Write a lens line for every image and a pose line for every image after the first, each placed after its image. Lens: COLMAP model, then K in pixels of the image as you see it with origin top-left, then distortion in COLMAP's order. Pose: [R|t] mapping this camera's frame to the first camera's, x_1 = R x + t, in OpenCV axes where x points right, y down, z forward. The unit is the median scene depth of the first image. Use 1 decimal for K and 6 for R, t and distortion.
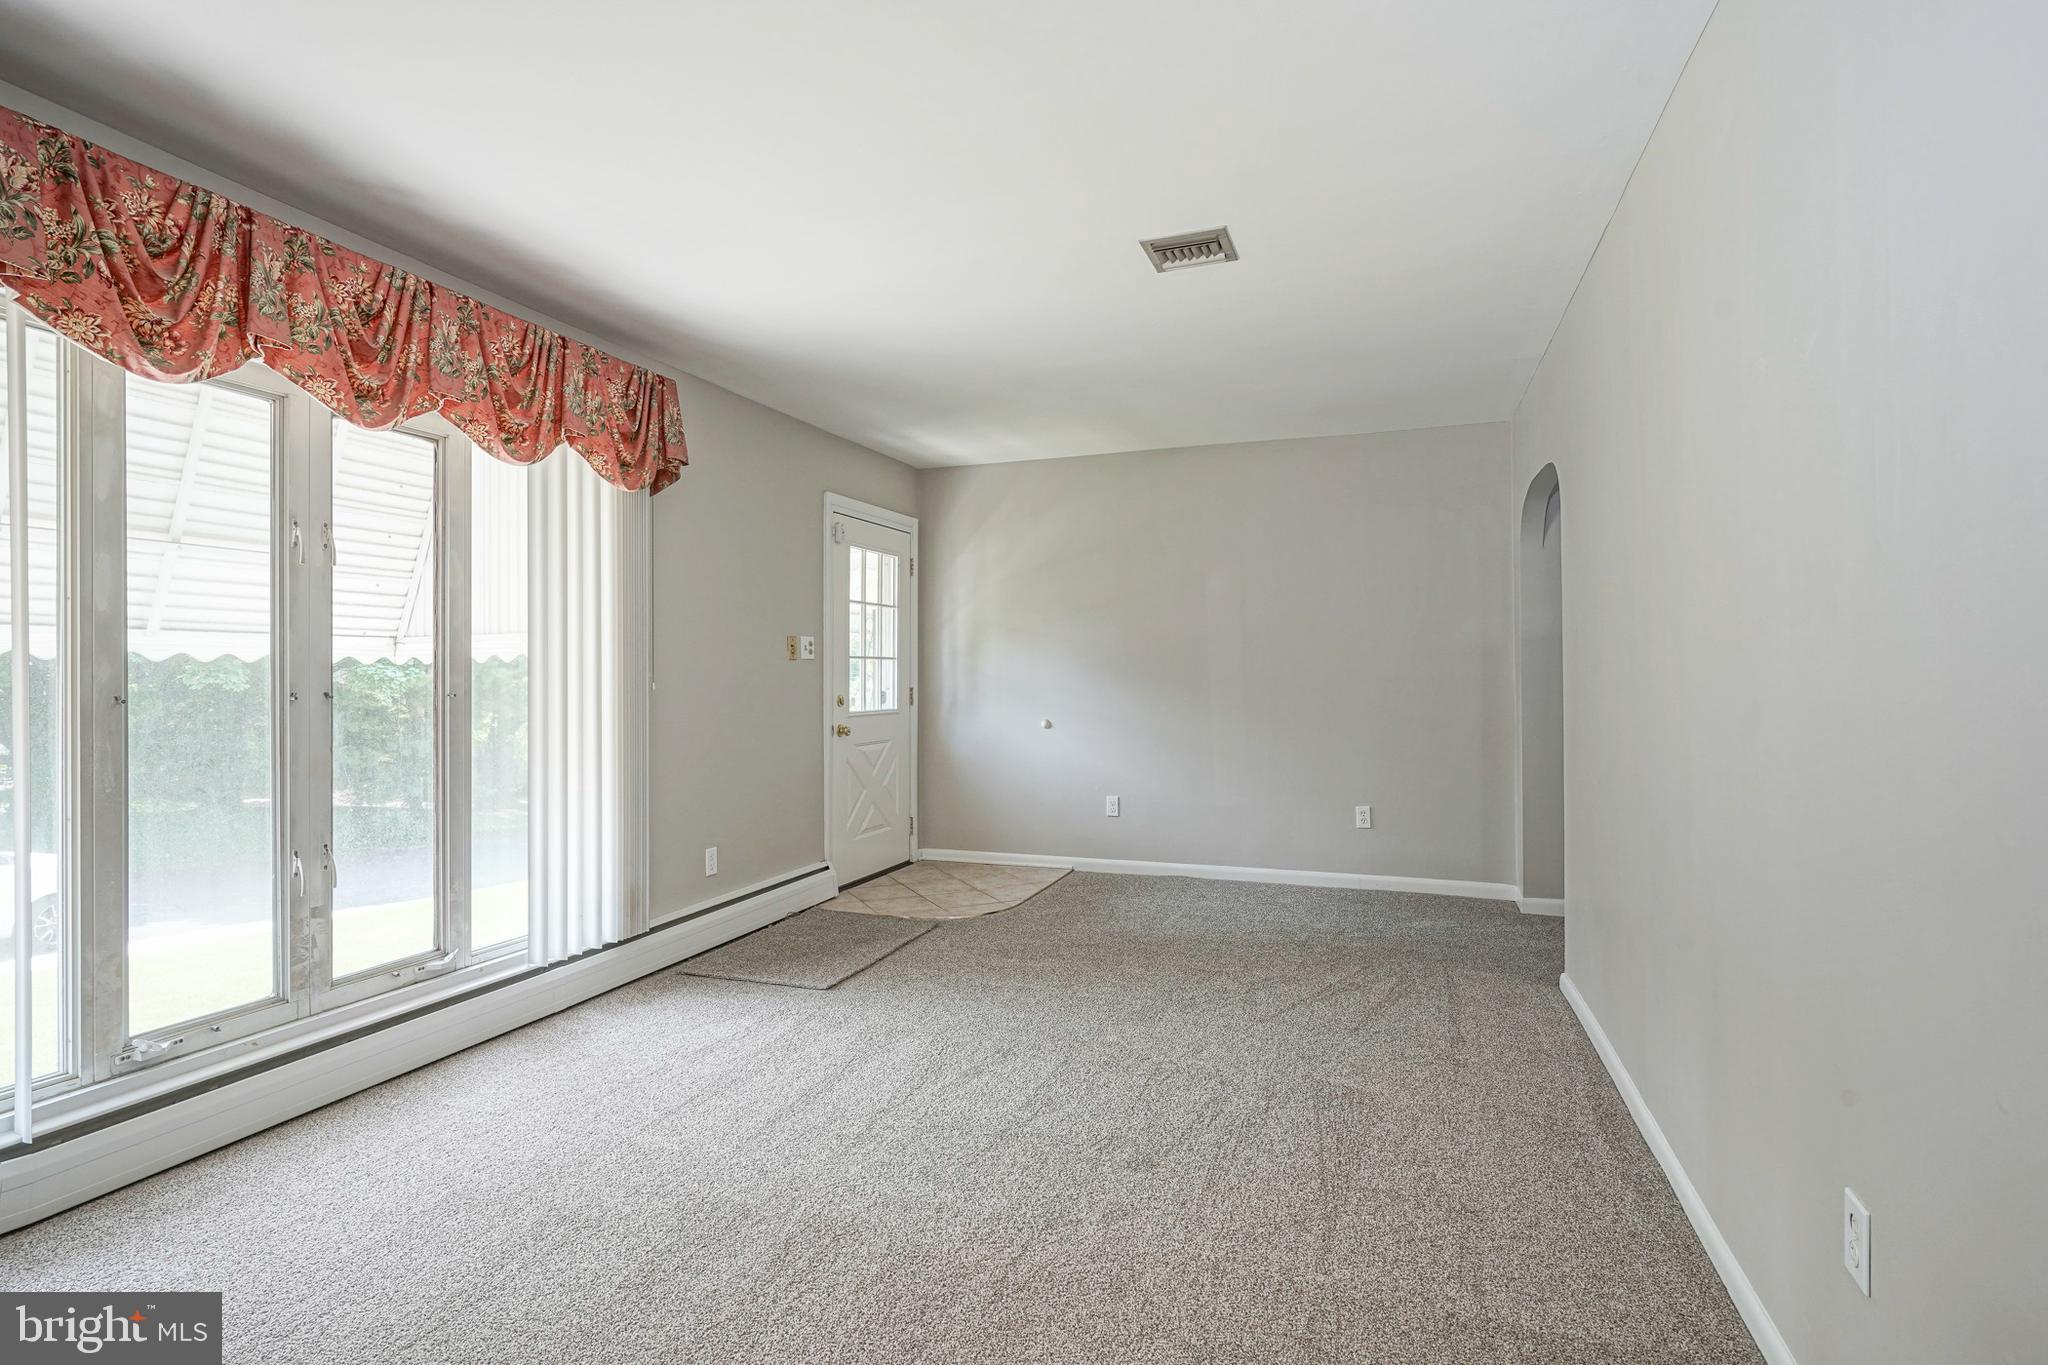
lens RADIAL K [[979.2, 0, 1031.3], [0, 979.2, 686.1], [0, 0, 1]] dist [-0.002421, 0.000165]
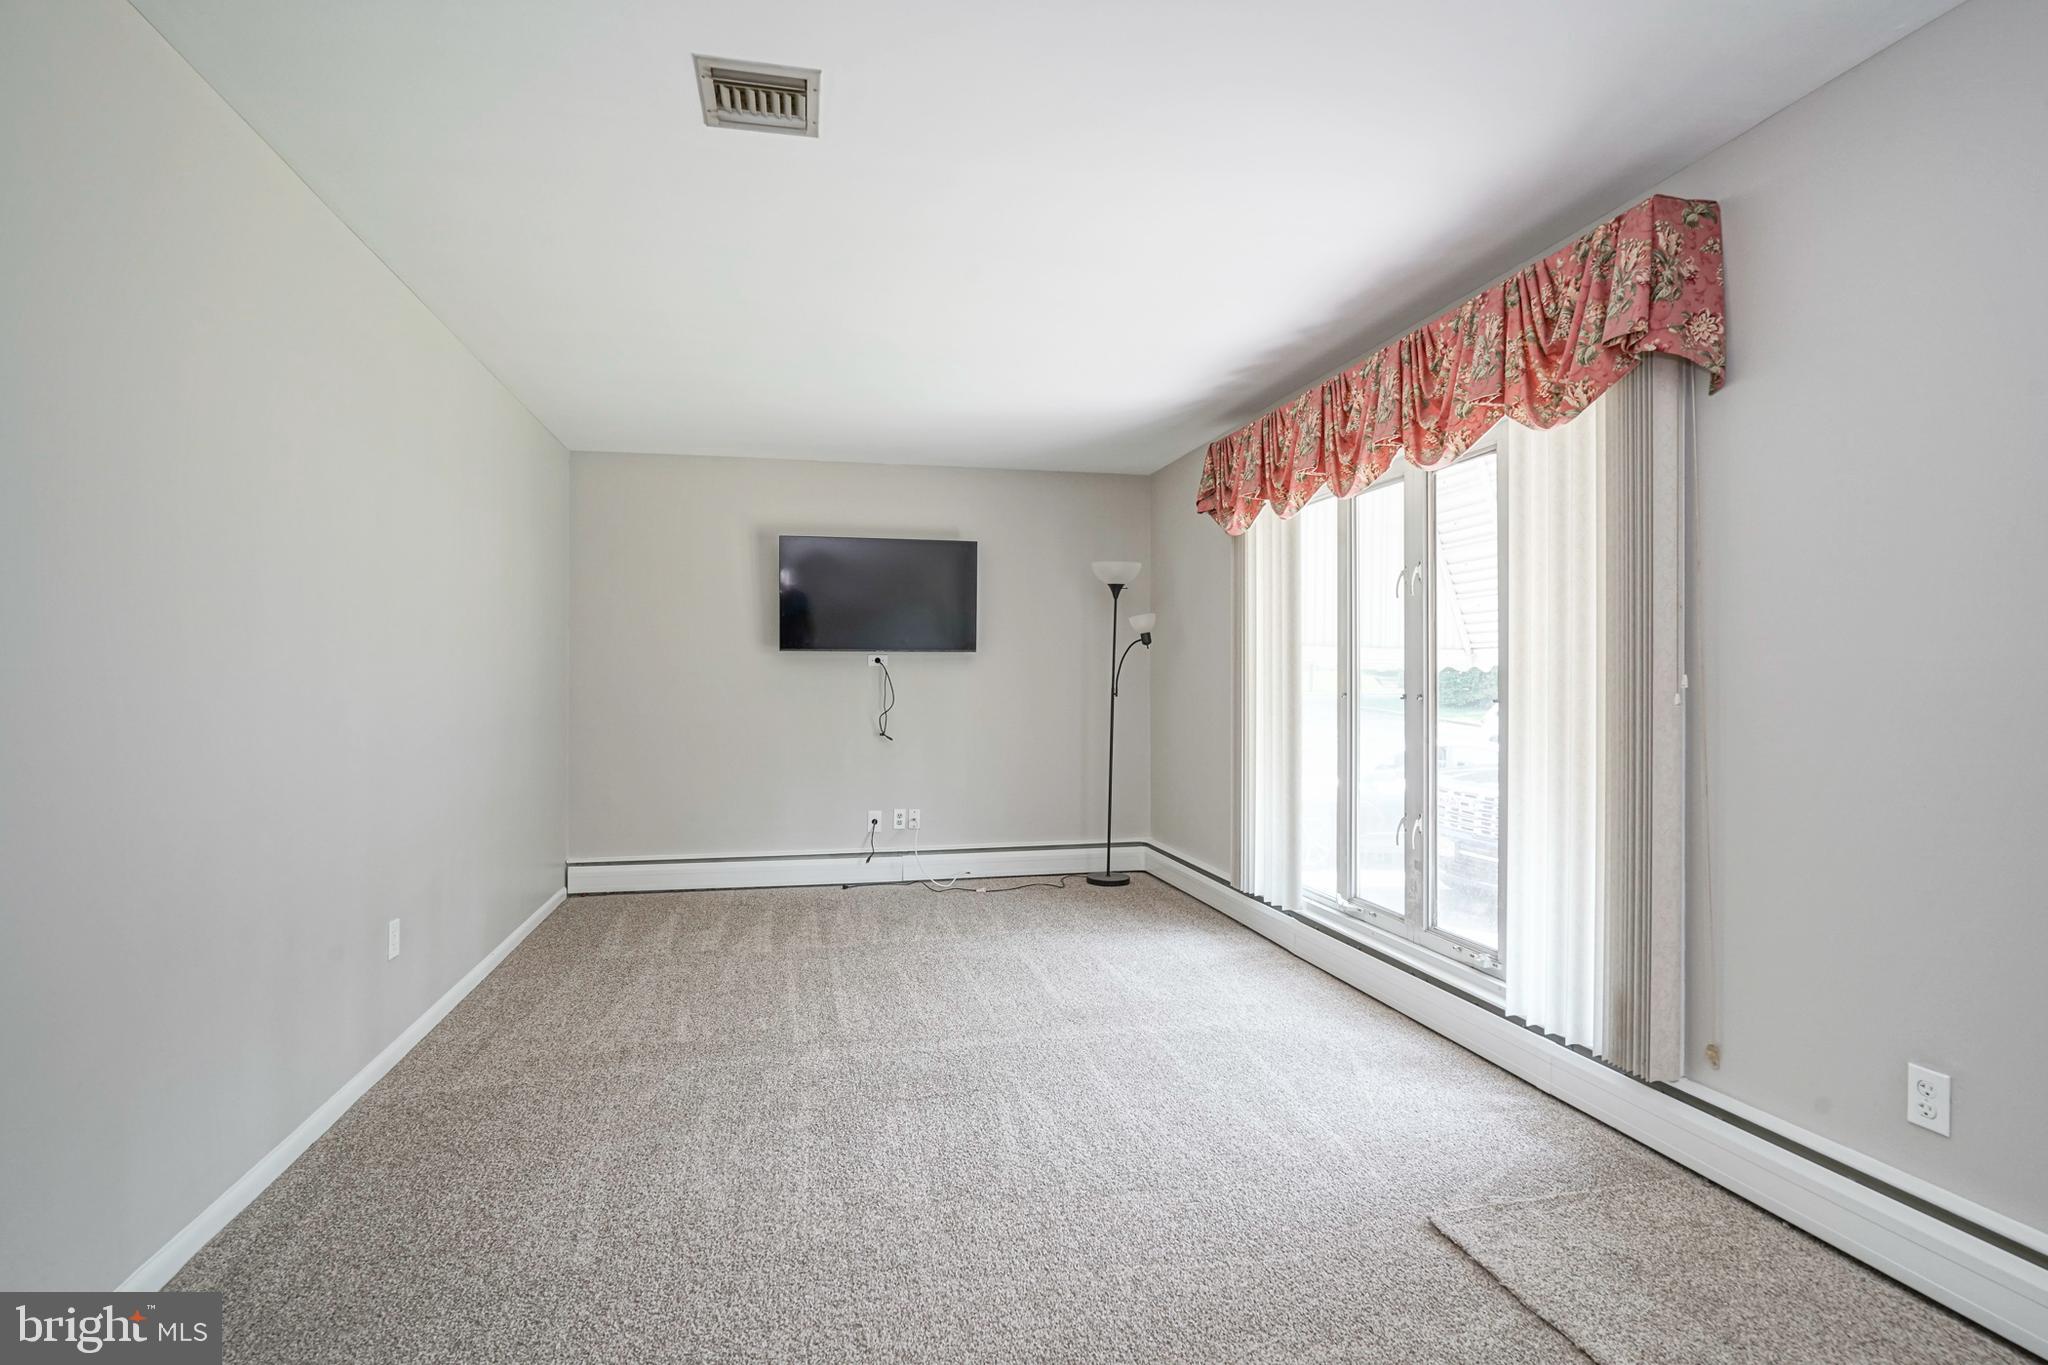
lens RADIAL K [[1002.9, 0, 1018.8], [0, 1002.9, 694.5], [0, 0, 1]] dist [-0.010436, 0.009768]
pose [[-0.842996, 0.008264, -0.537856, 0.399243], [-0.004648, 0.999733, 0.022645, -0.020181], [0.537900, 0.021590, -0.842732, 1.728922]]
